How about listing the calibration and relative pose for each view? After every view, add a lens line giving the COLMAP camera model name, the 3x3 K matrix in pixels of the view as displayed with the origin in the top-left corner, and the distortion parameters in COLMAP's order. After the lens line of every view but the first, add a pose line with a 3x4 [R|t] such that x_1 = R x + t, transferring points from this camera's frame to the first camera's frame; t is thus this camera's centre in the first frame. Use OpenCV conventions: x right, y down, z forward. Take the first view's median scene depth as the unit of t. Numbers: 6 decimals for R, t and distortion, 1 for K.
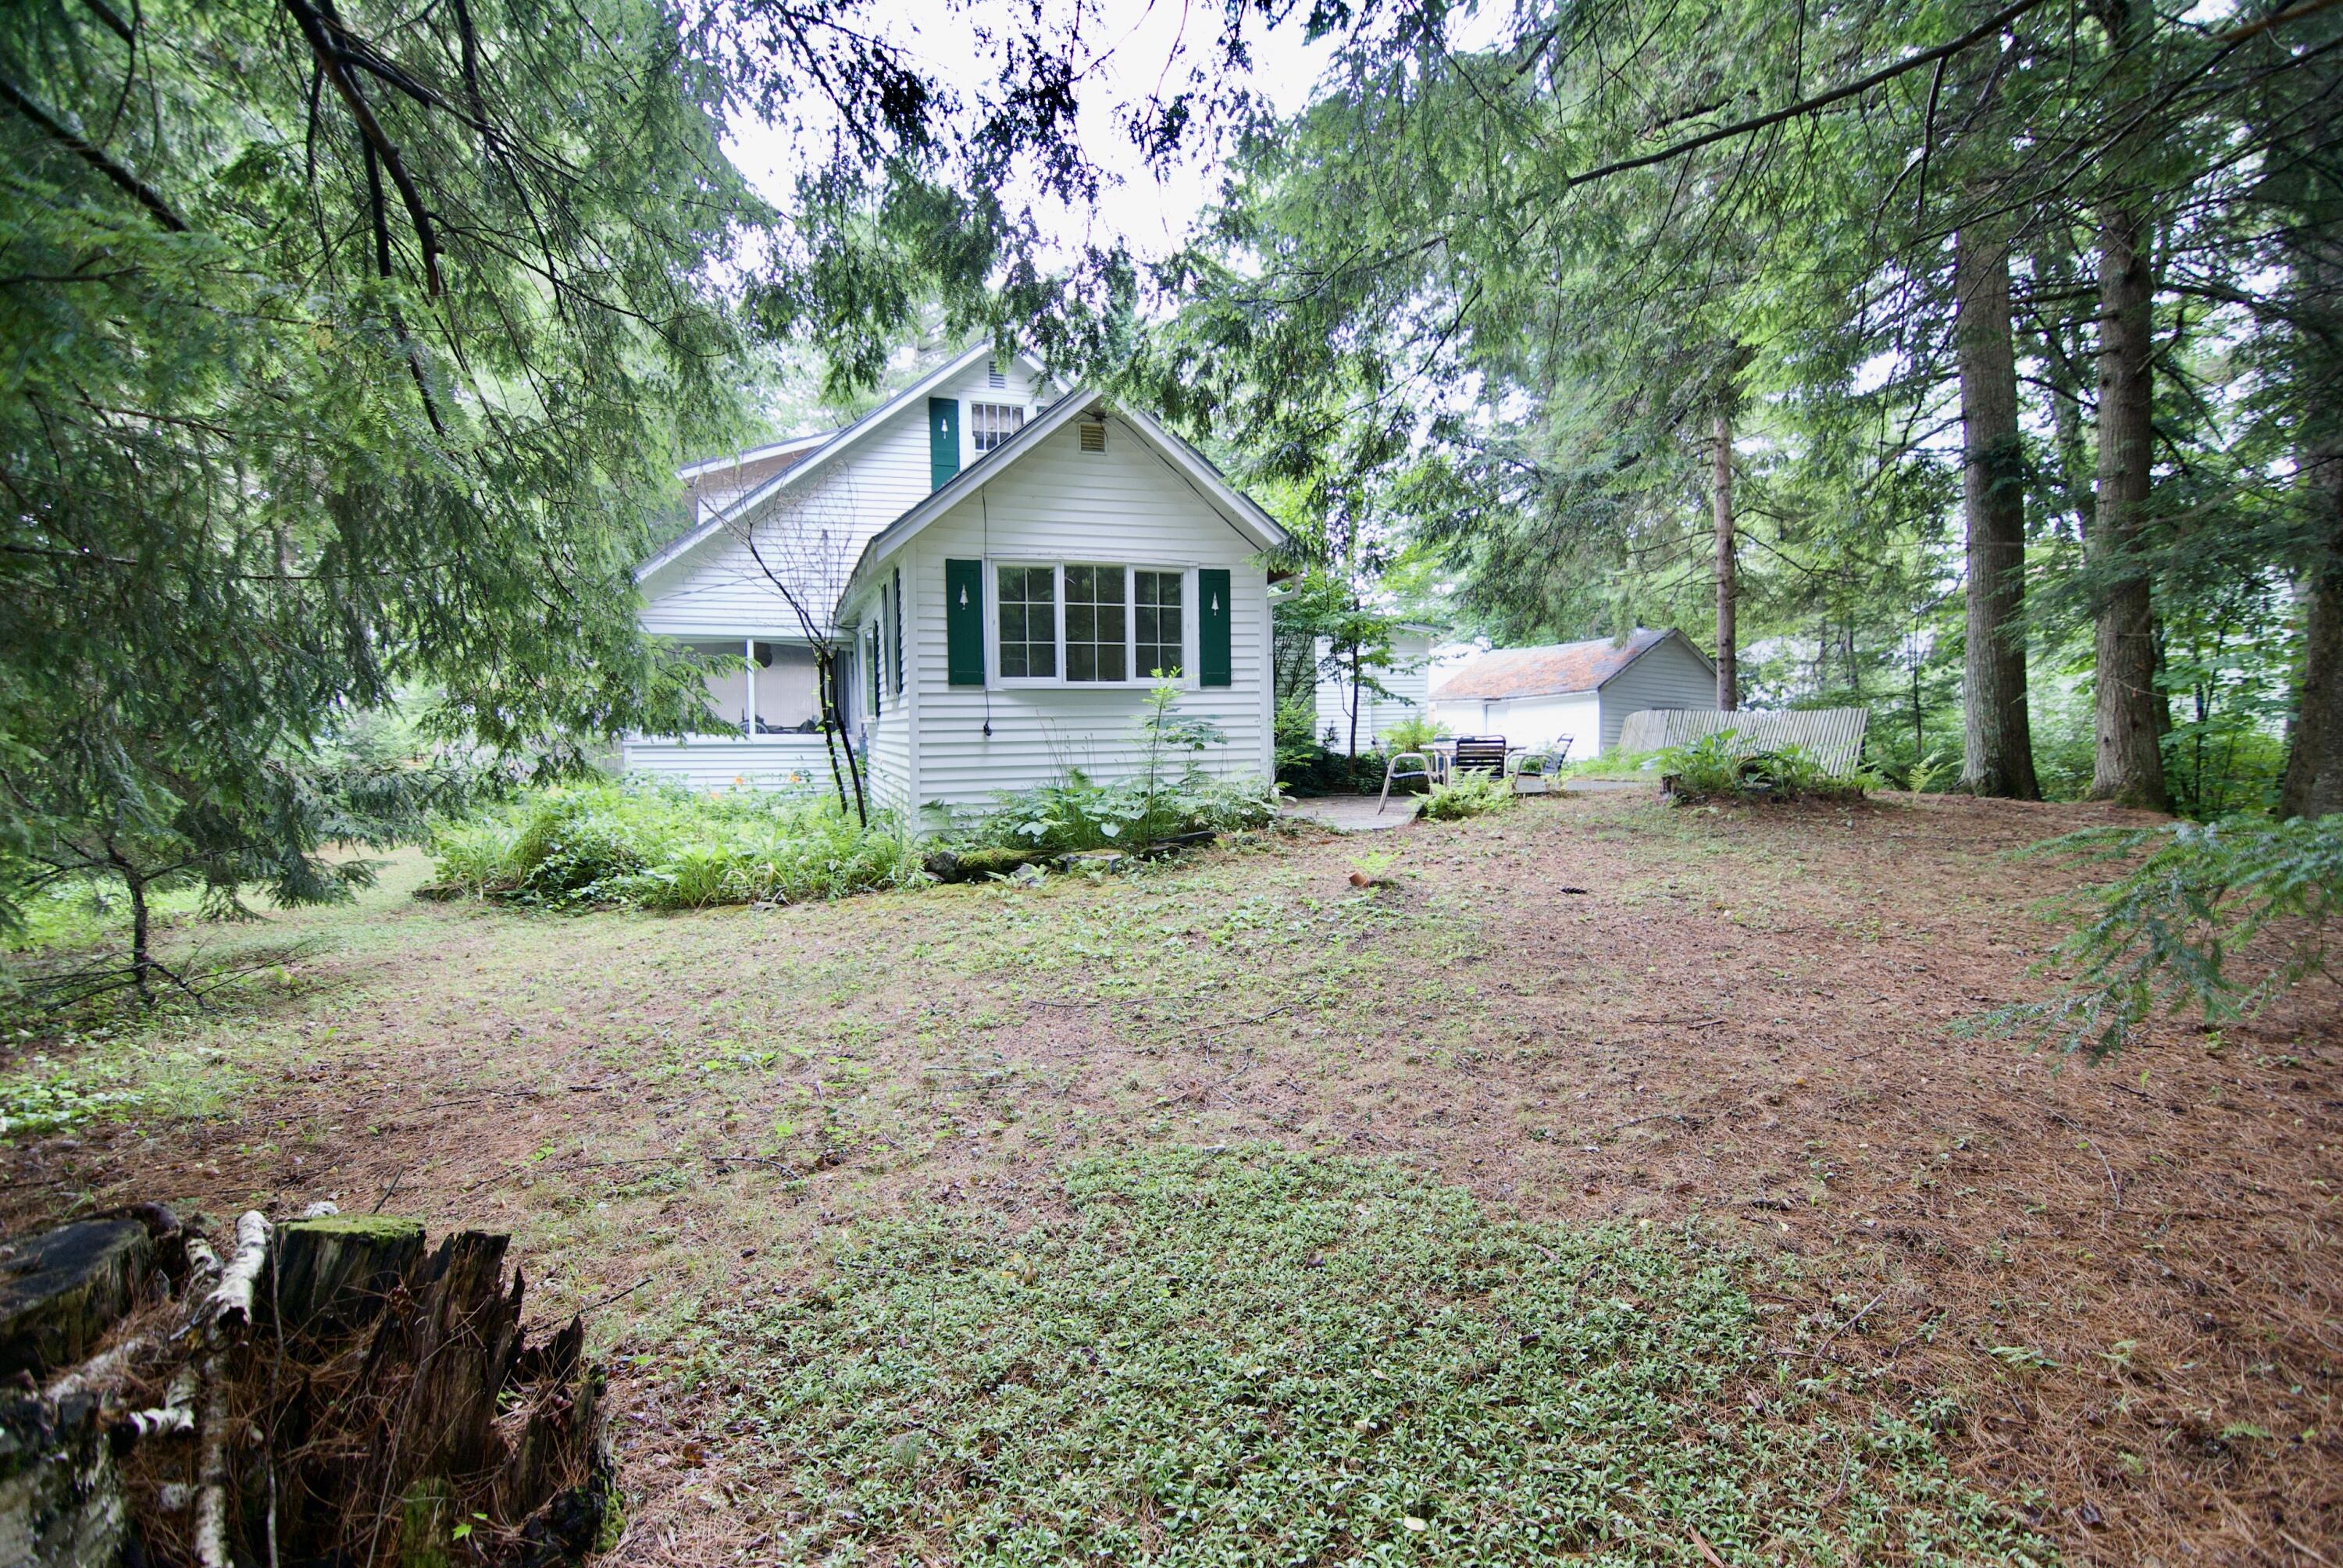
lens RADIAL K [[1136.0, 0, 1191.2], [0, 1136.0, 775.9], [0, 0, 1]] dist [-0.002576, -0.013716]
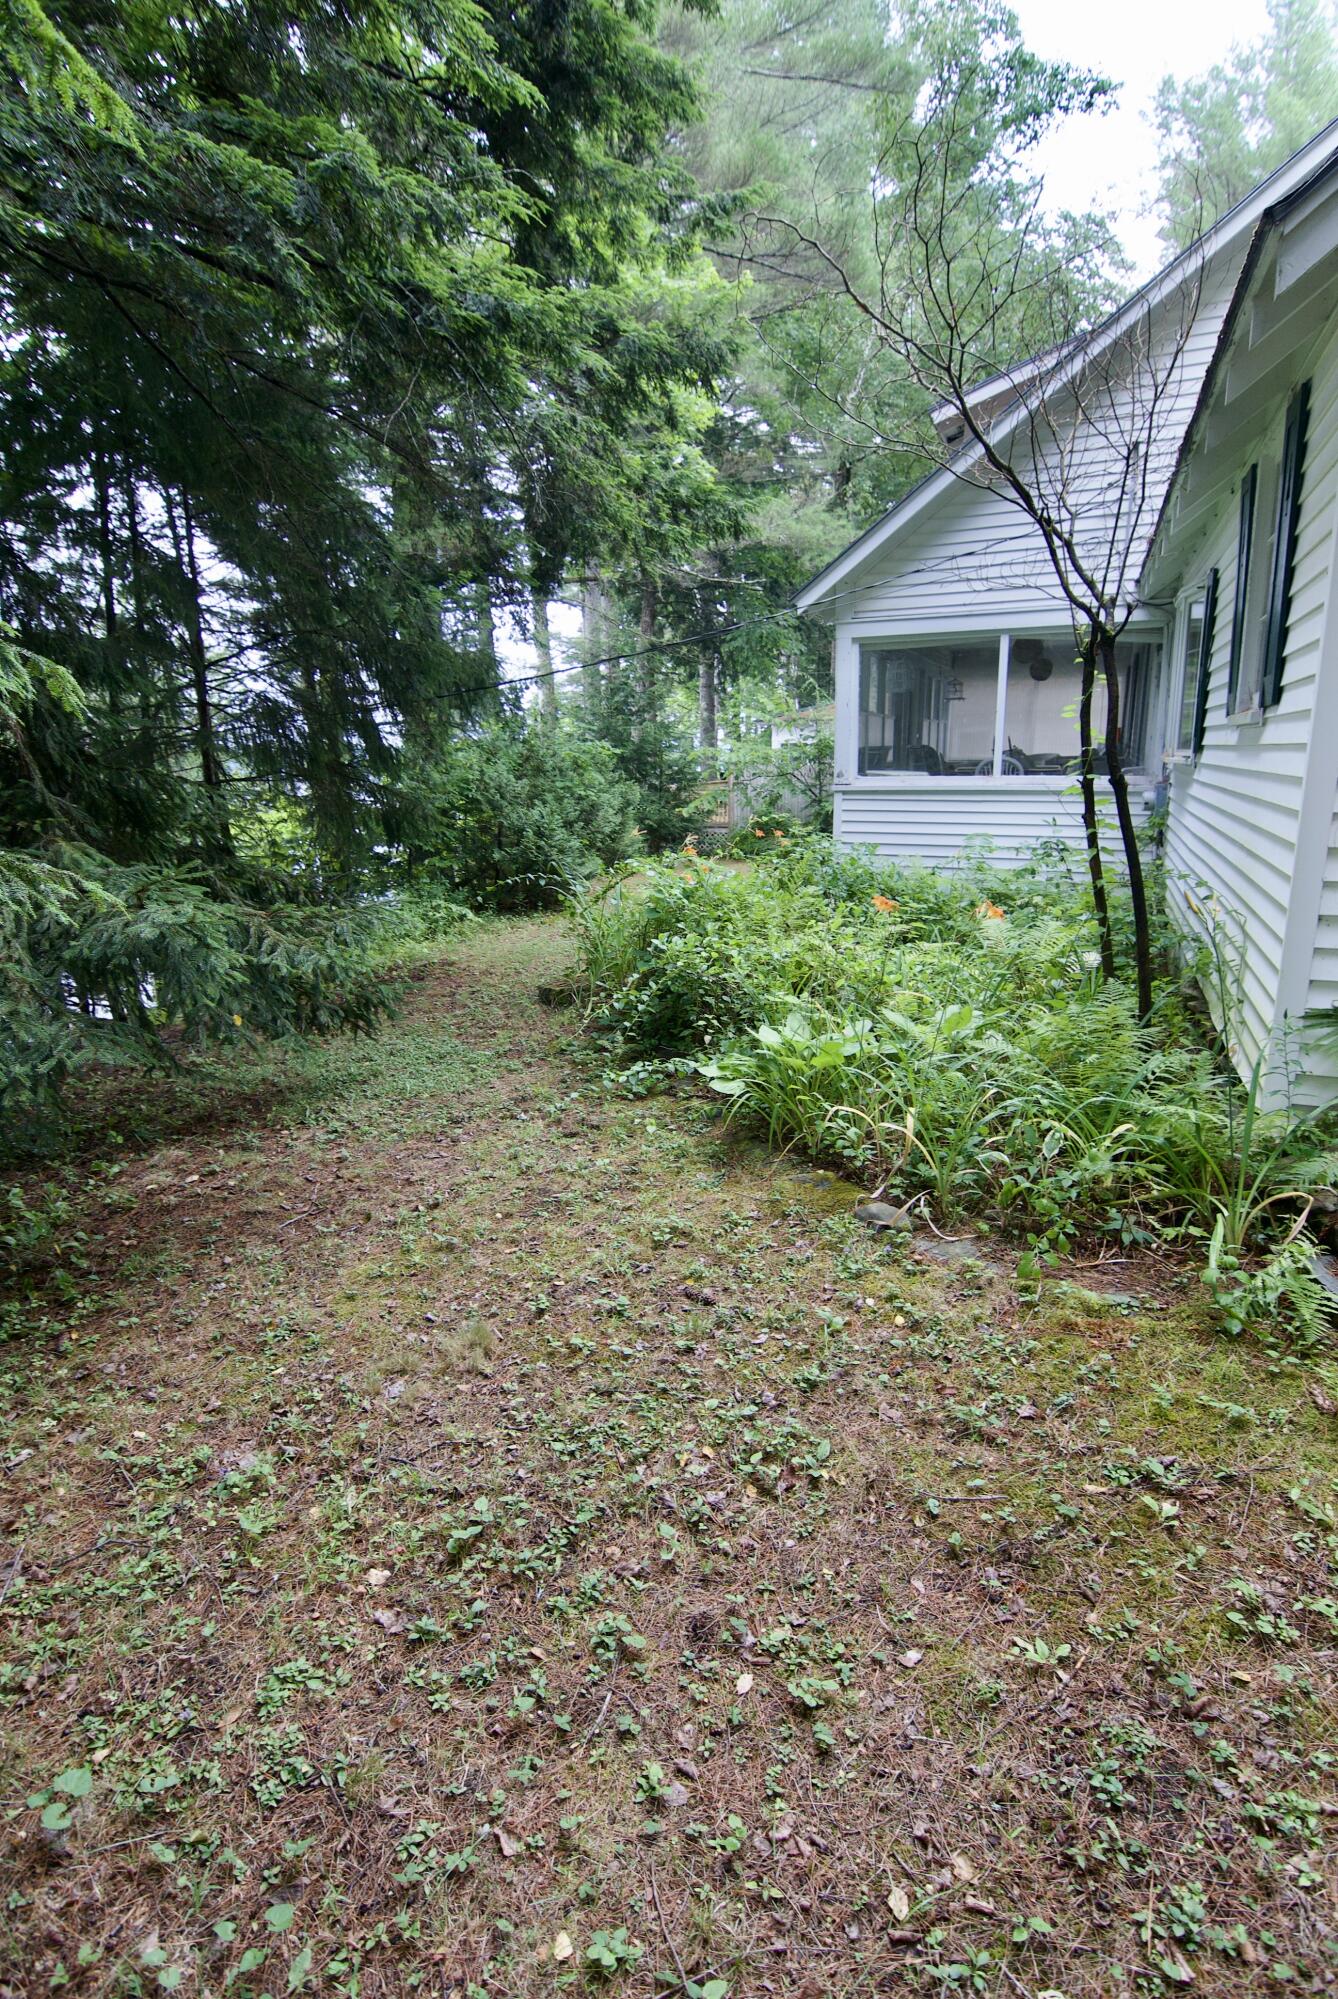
lens RADIAL K [[969.3, 0, 669.0], [0, 969.3, 999.5], [0, 0, 1]] dist [-0.002576, -0.013716]
pose [[0.734532, 0.165191, -0.658160, -0.112835], [-0.019300, 0.974610, 0.223077, -0.029635], [0.678299, -0.151155, 0.719070, 0.391504]]
